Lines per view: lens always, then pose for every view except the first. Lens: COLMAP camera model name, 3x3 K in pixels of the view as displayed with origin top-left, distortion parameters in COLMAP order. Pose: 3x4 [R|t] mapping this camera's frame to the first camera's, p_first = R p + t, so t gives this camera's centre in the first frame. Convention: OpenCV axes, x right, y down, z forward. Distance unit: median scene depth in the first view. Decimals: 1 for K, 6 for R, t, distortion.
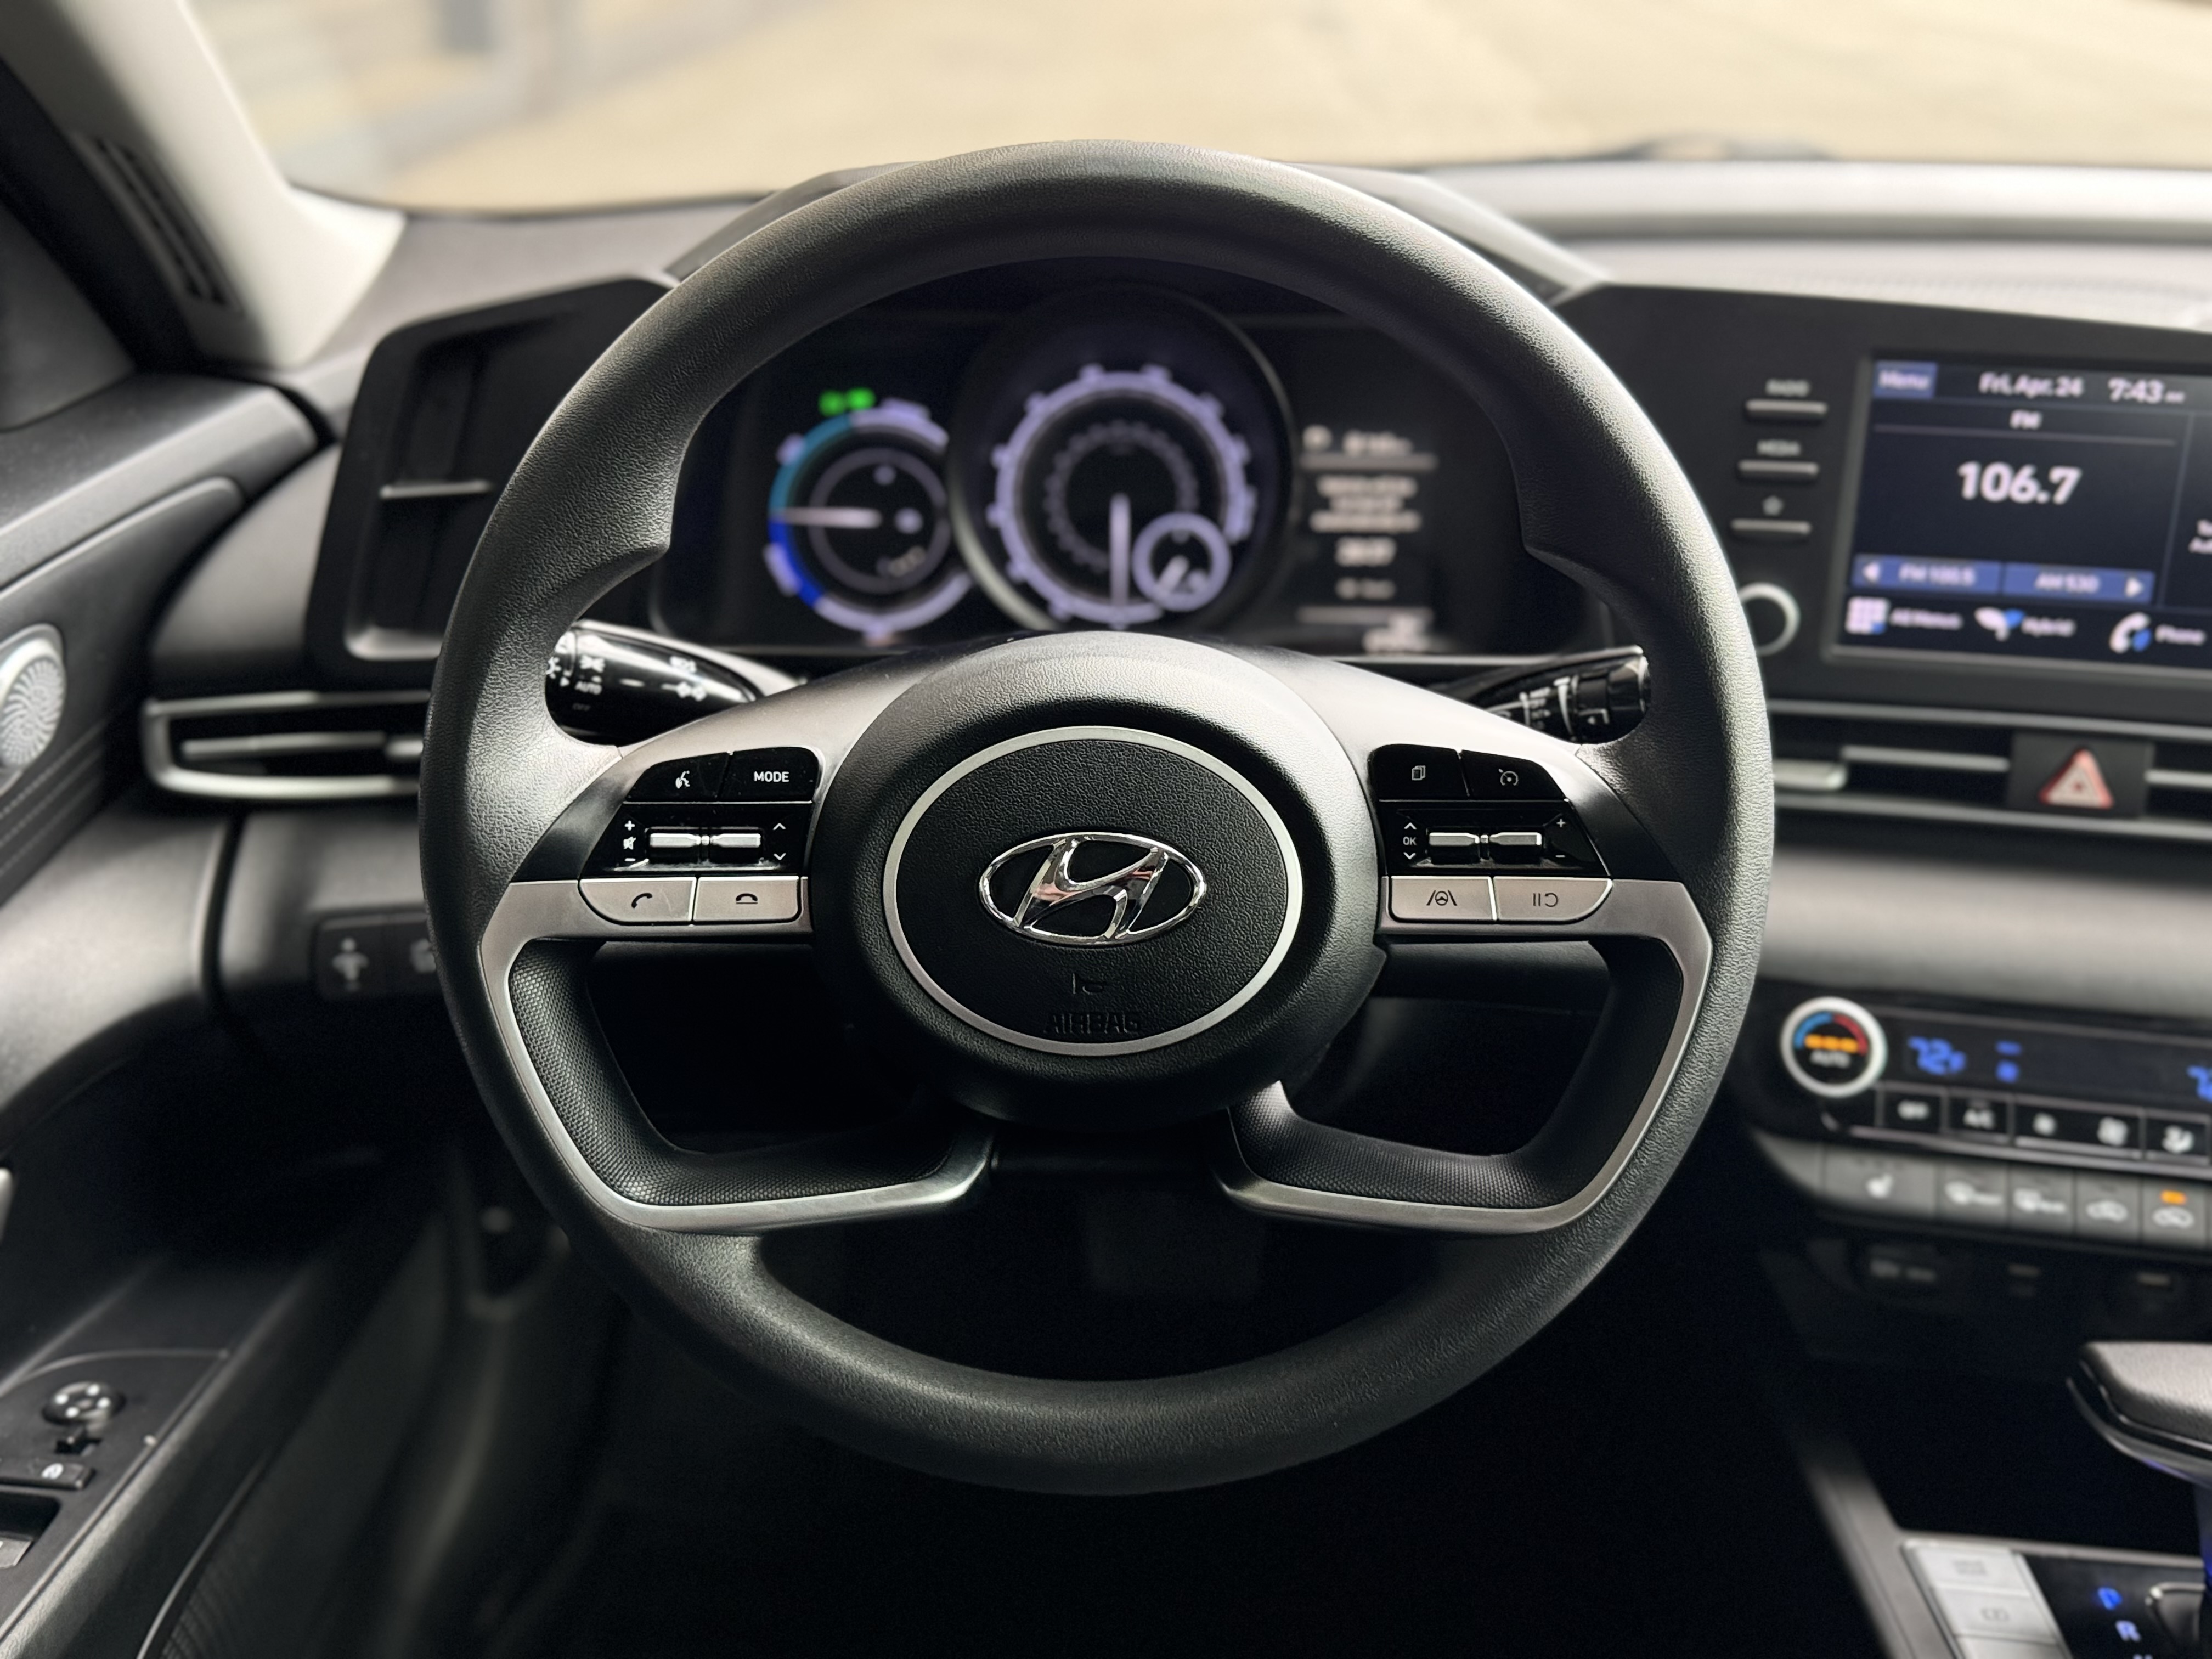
lens RADIAL K [[2200.8, 0, 1116.9], [0, 2200.8, 835.7], [0, 0, 1]] dist [0.029678, 0.000000]
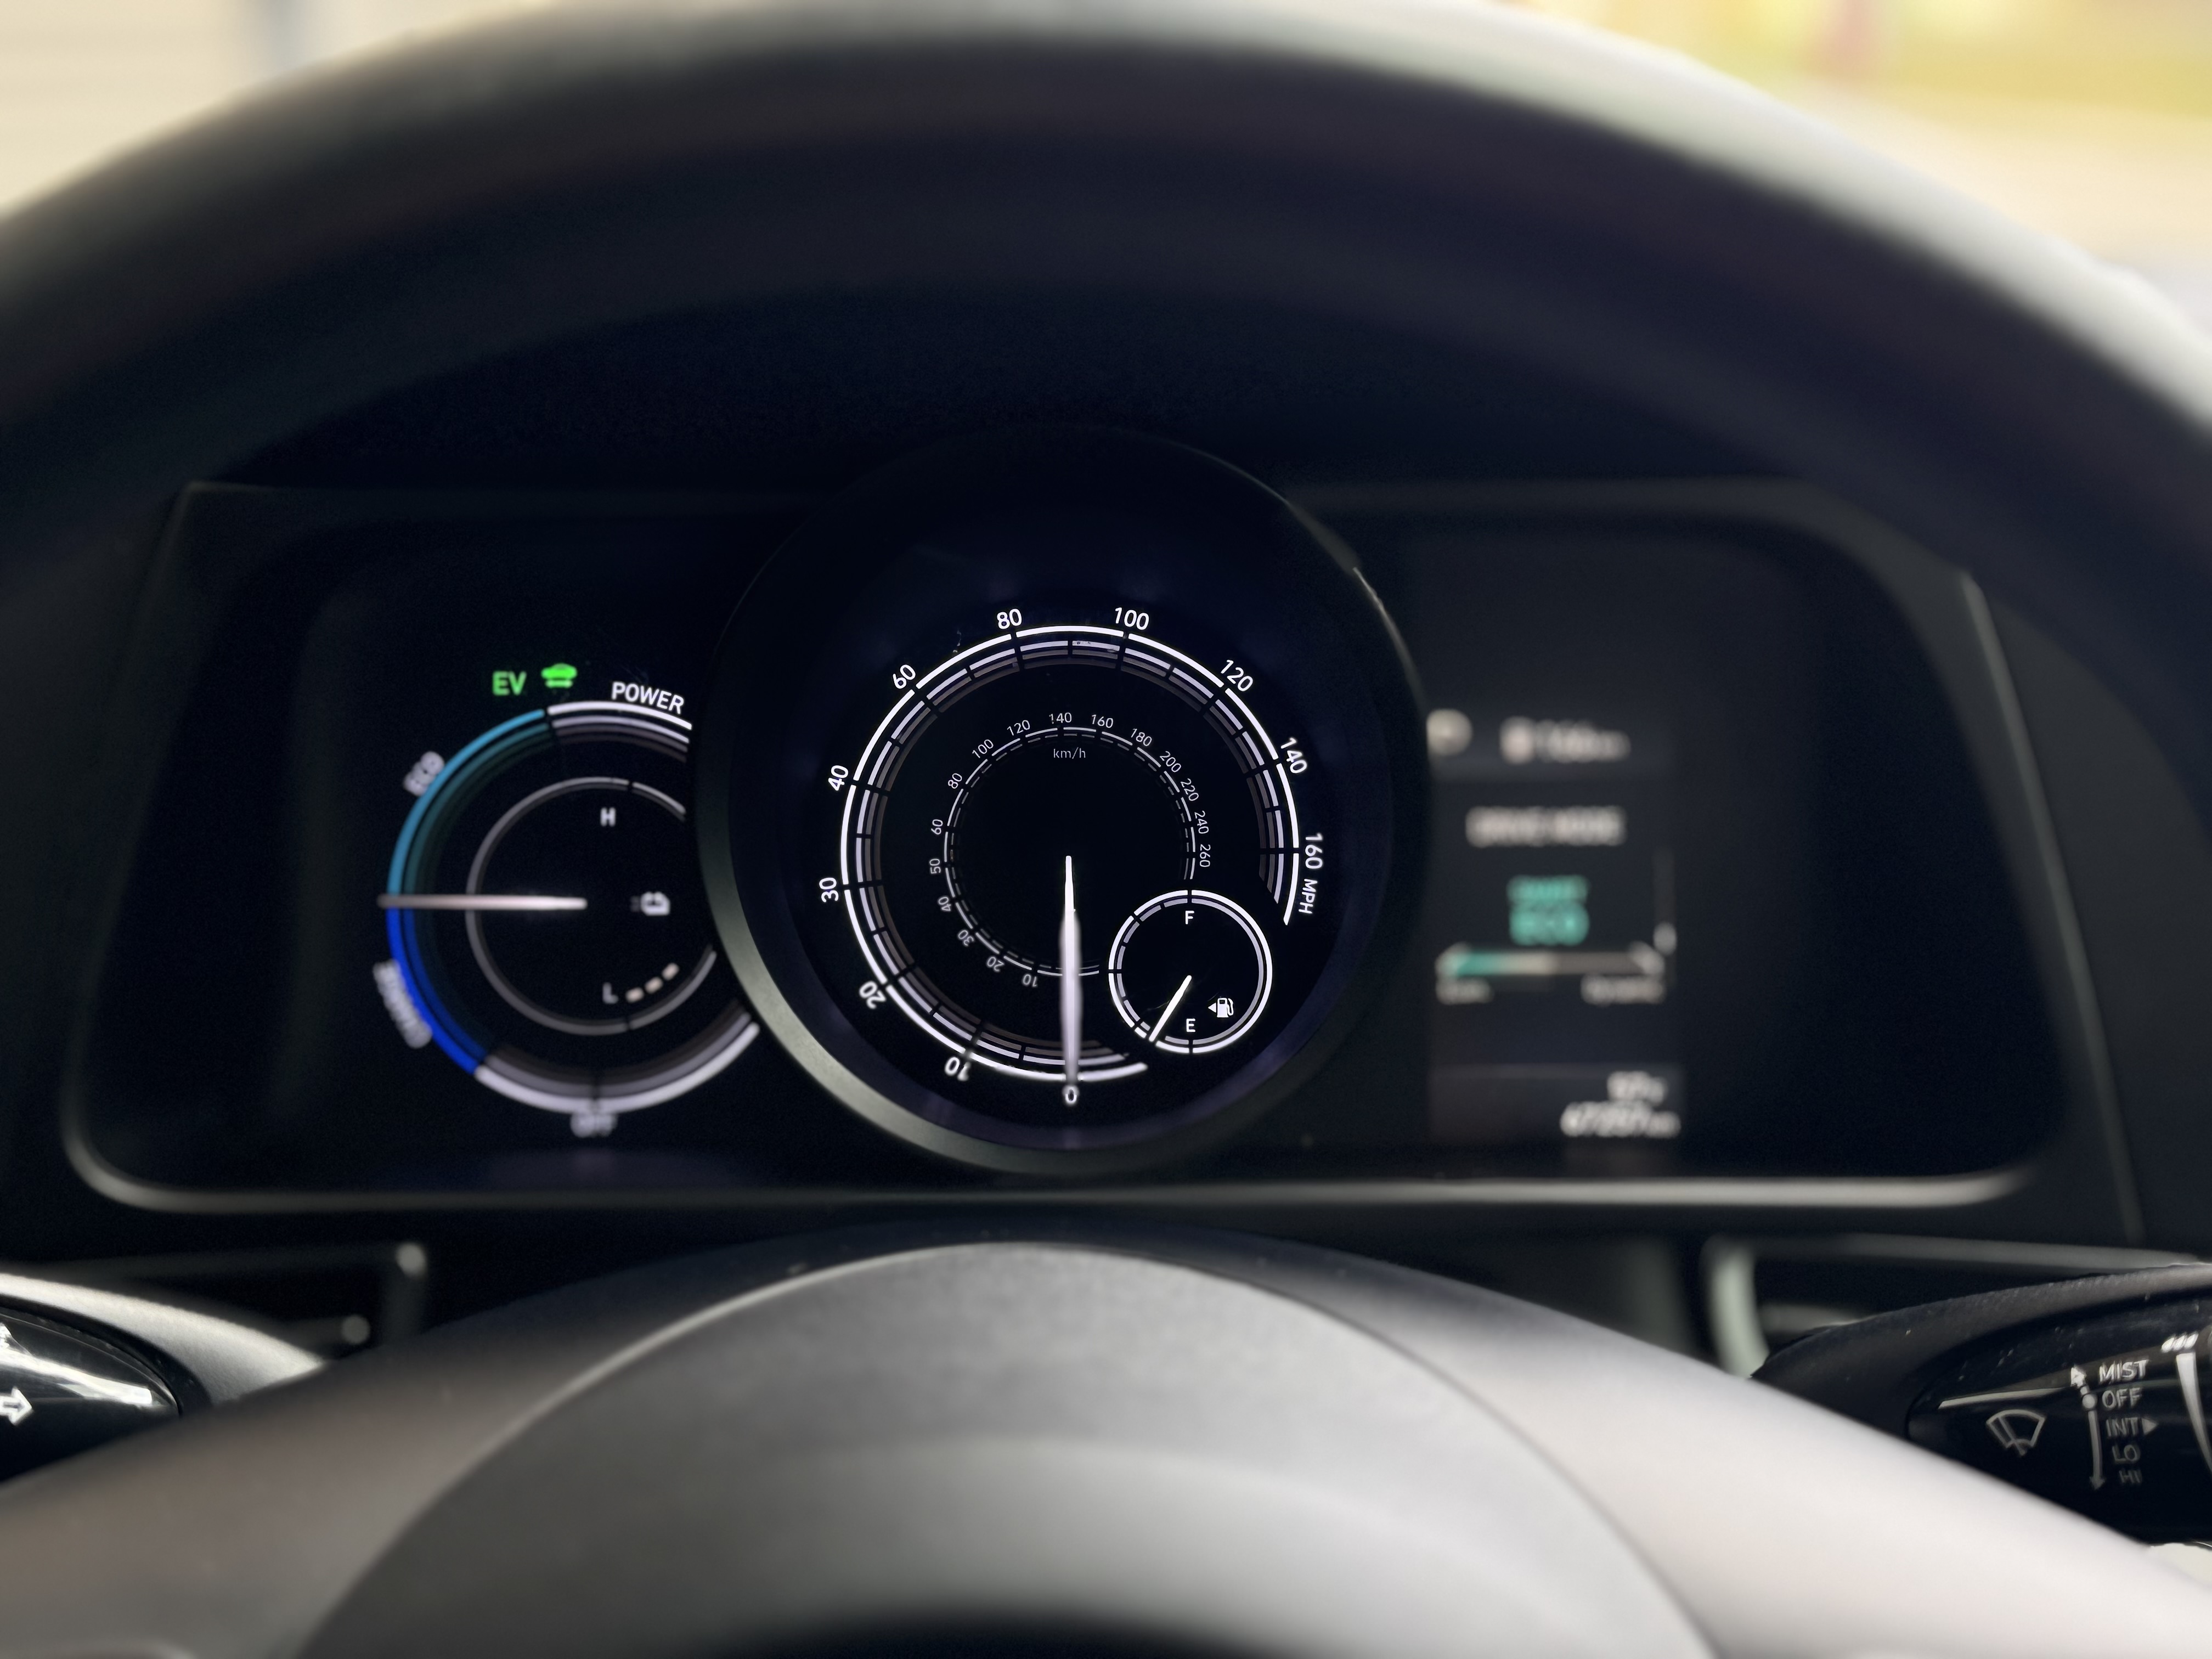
lens RADIAL K [[2470.7, 0, 1113.4], [0, 2470.7, 834.3], [0, 0, 1]] dist [0.062427, 0.000000]
pose [[0.999740, -0.017941, 0.014089, 0.003983], [0.019598, 0.991582, -0.127985, -0.083834], [-0.011674, 0.128228, 0.991676, 0.427589]]
